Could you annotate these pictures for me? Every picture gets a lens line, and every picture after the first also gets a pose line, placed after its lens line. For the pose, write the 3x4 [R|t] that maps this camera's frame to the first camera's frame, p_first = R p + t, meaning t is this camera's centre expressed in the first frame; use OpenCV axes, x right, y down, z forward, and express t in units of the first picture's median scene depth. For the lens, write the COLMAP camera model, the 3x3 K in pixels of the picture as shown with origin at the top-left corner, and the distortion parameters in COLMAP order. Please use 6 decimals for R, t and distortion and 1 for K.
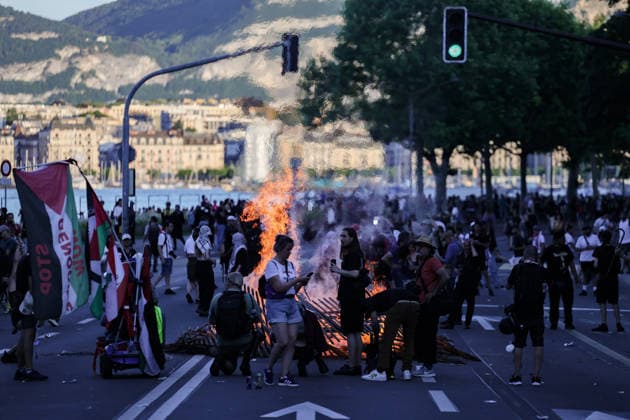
lens RADIAL K [[1622.2, 0, 315.0], [0, 1622.2, 210.0], [0, 0, 1]] dist [0.096454, 3.703437]
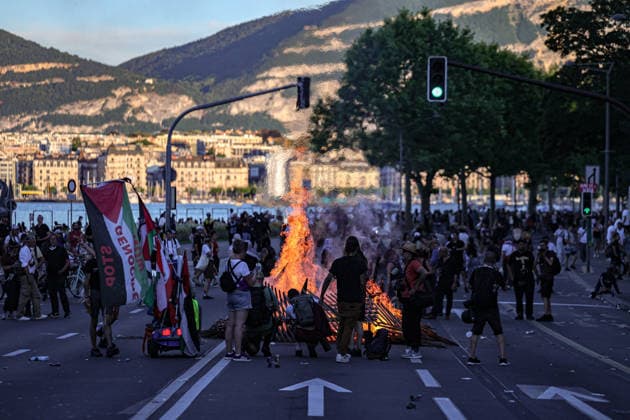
lens RADIAL K [[1622.2, 0, 315.0], [0, 1622.2, 210.0], [0, 0, 1]] dist [0.096454, 3.703437]
pose [[0.999612, 0.003233, 0.027679, -0.039603], [-0.002486, 0.999633, -0.026987, 0.024273], [-0.027756, 0.026907, 0.999253, -0.218493]]
